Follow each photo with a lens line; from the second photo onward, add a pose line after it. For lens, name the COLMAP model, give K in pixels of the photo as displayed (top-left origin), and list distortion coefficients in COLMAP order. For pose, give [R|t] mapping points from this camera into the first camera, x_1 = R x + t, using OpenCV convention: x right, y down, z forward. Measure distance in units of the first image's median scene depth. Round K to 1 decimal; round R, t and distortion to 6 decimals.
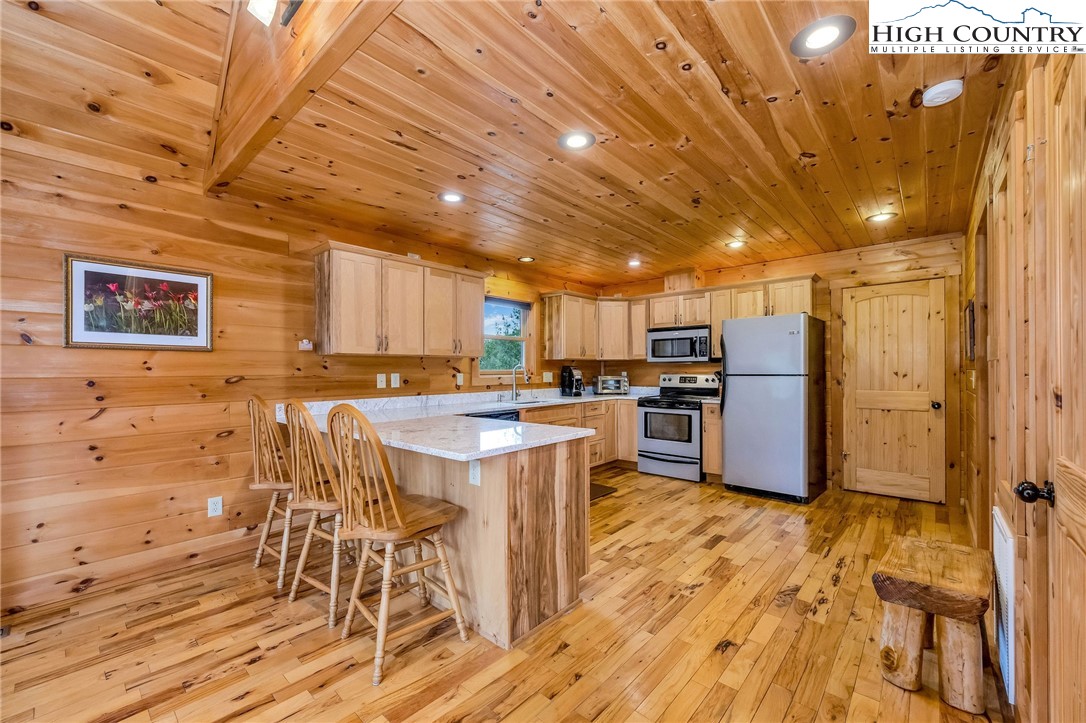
lens RADIAL K [[431.3, 0, 543.8], [0, 431.3, 371.0], [0, 0, 1]] dist [-0.004034, 0.000742]
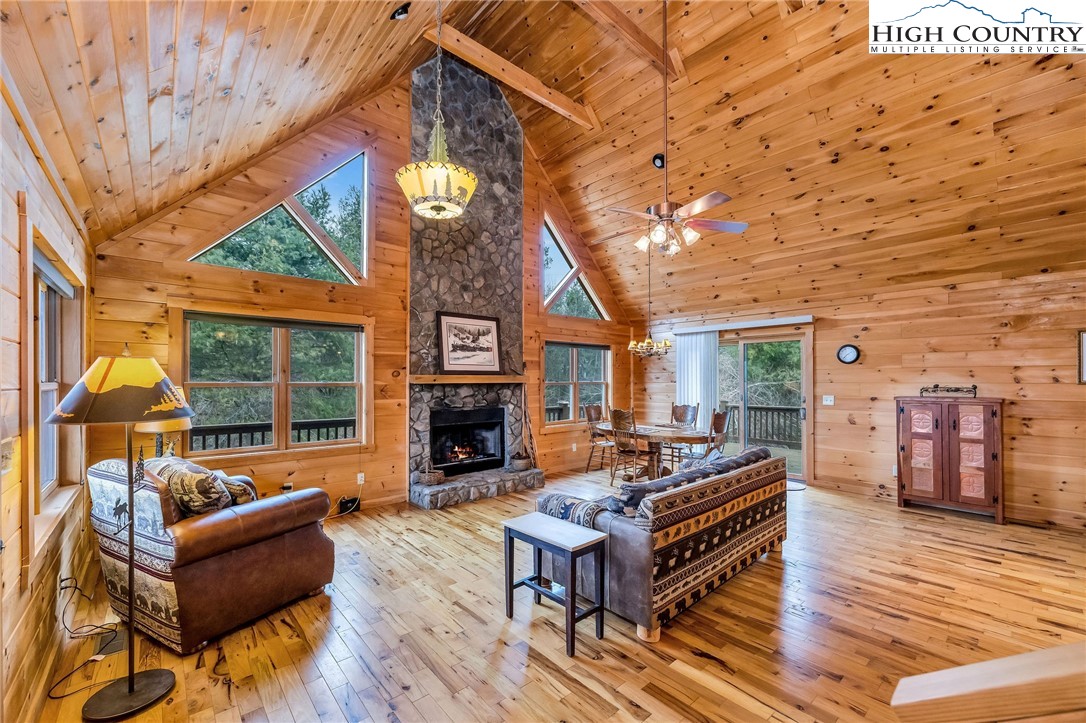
lens RADIAL K [[431.3, 0, 534.4], [0, 431.3, 377.3], [0, 0, 1]] dist [-0.004034, 0.000742]
pose [[-0.129730, -0.002017, -0.991547, 0.464710], [0.001768, 0.999996, -0.002266, -0.041964], [0.991548, -0.002047, -0.129726, -0.497112]]
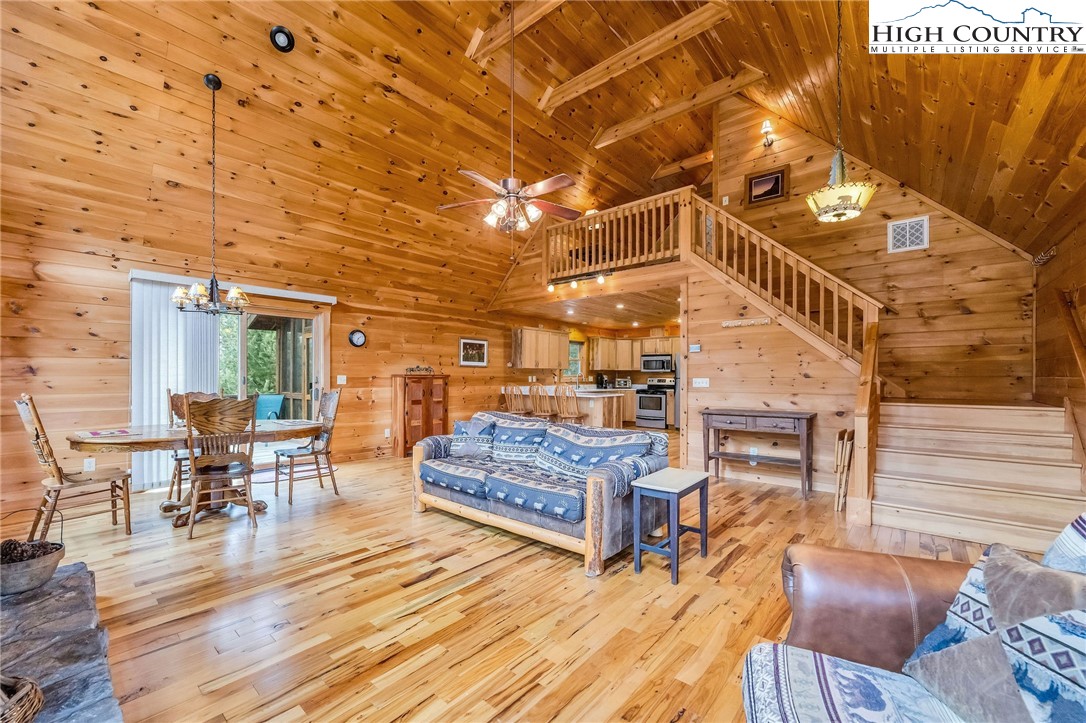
lens RADIAL K [[431.3, 0, 548.5], [0, 431.3, 380.0], [0, 0, 1]] dist [-0.004034, 0.000742]
pose [[0.999699, 0.009411, 0.022671, -0.275504], [-0.009600, 0.999920, 0.008263, 0.006004], [-0.022591, -0.008478, 0.999709, -1.165867]]
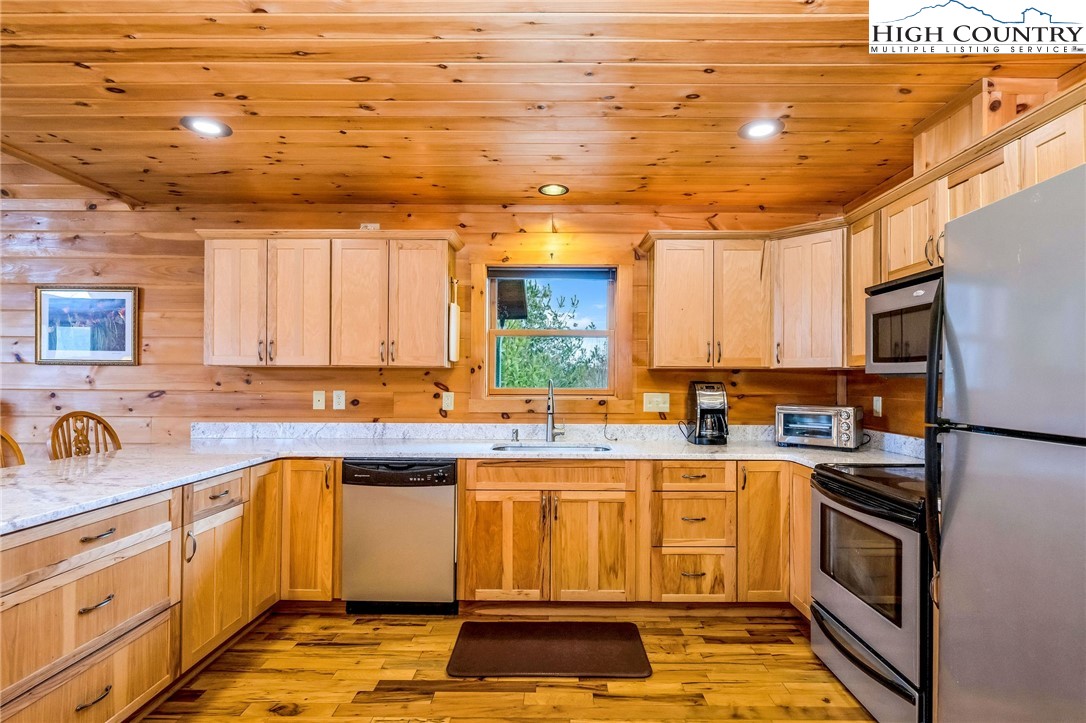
lens RADIAL K [[528.3, 0, 557.6], [0, 528.3, 374.0], [0, 0, 1]] dist [-0.002285, -0.000980]
pose [[0.662447, 0.002686, -0.749104, 0.499799], [-0.010930, 0.999922, -0.006080, -0.018225], [0.749029, 0.012216, 0.662425, 0.585682]]
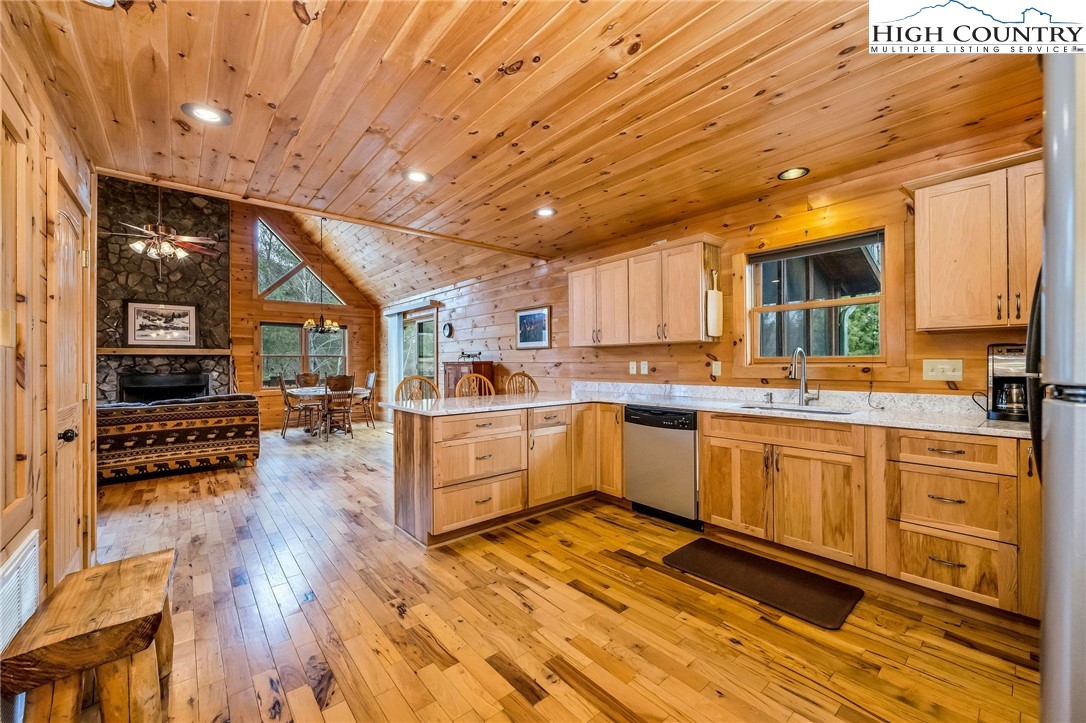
lens RADIAL K [[431.3, 0, 542.3], [0, 431.3, 360.0], [0, 0, 1]] dist [-0.004034, 0.000742]
pose [[-0.139415, 0.001508, -0.990233, 0.641934], [0.007348, 0.999973, 0.000488, 0.000296], [0.990207, -0.007208, -0.139422, 0.773610]]
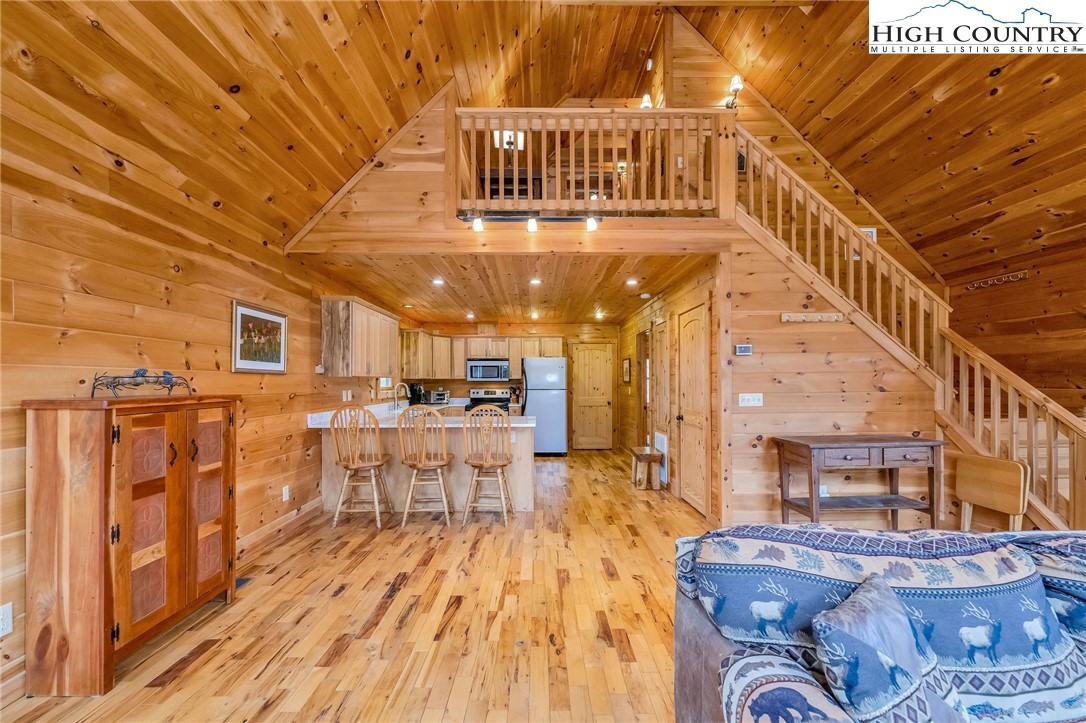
lens RADIAL K [[431.3, 0, 538.7], [0, 431.3, 383.2], [0, 0, 1]] dist [-0.004034, 0.000742]
pose [[0.742613, 0.003014, 0.669714, -0.682956], [-0.000693, 0.999993, -0.003732, -0.009350], [-0.669720, 0.002307, 0.742610, -0.308093]]
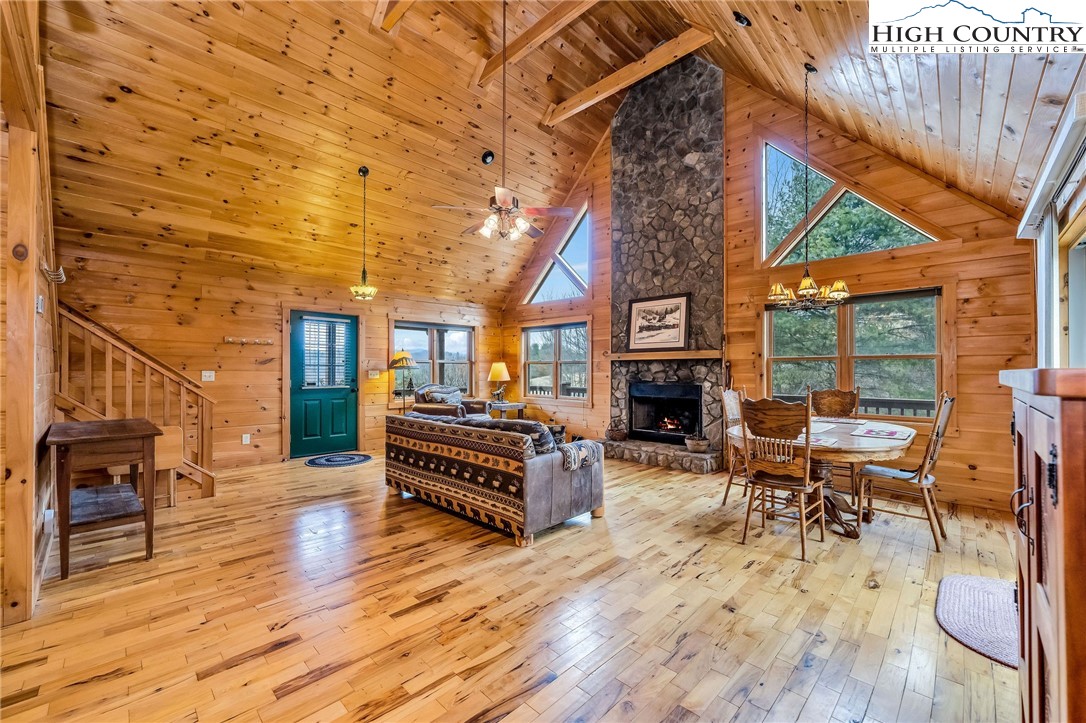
lens RADIAL K [[431.3, 0, 544.7], [0, 431.3, 366.2], [0, 0, 1]] dist [-0.004034, 0.000742]
pose [[-0.998797, 0.004360, 0.048835, -0.455033], [0.003914, 0.999950, -0.009225, 0.002995], [-0.048873, -0.009023, -0.998764, 0.517466]]
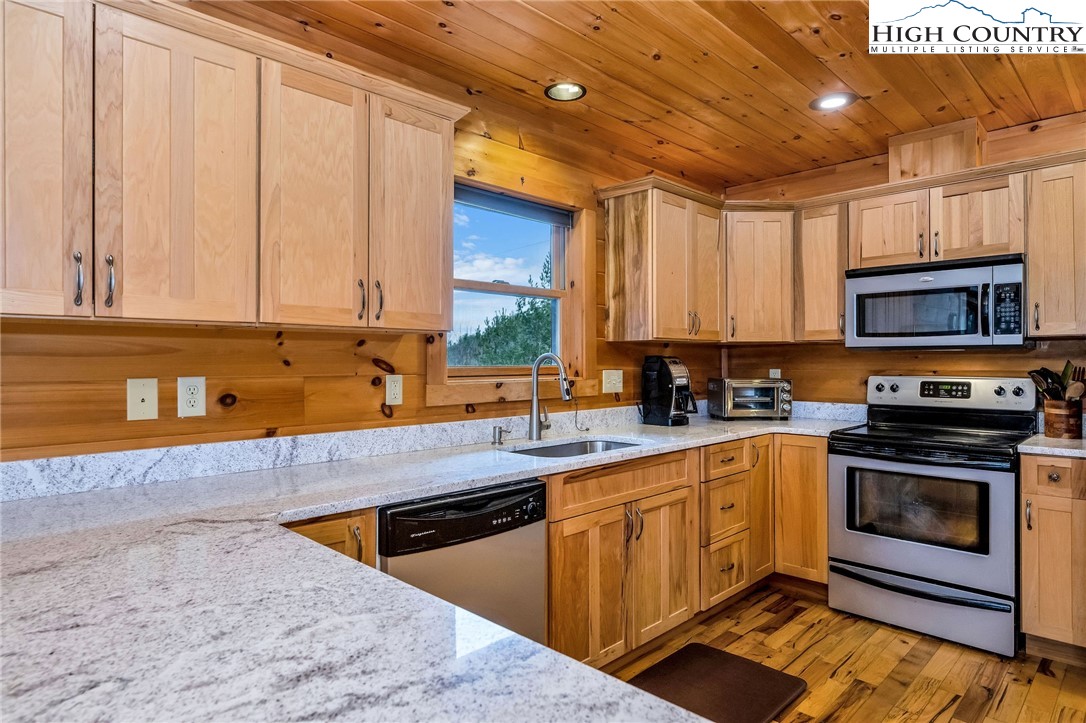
lens RADIAL K [[615.7, 0, 543.7], [0, 615.7, 359.2], [0, 0, 1]] dist [-0.004259, 0.003505]
pose [[0.997762, 0.003527, -0.066774, -0.022657], [-0.003831, 0.999983, -0.004429, -0.006374], [0.066757, 0.004675, 0.997758, 0.448367]]
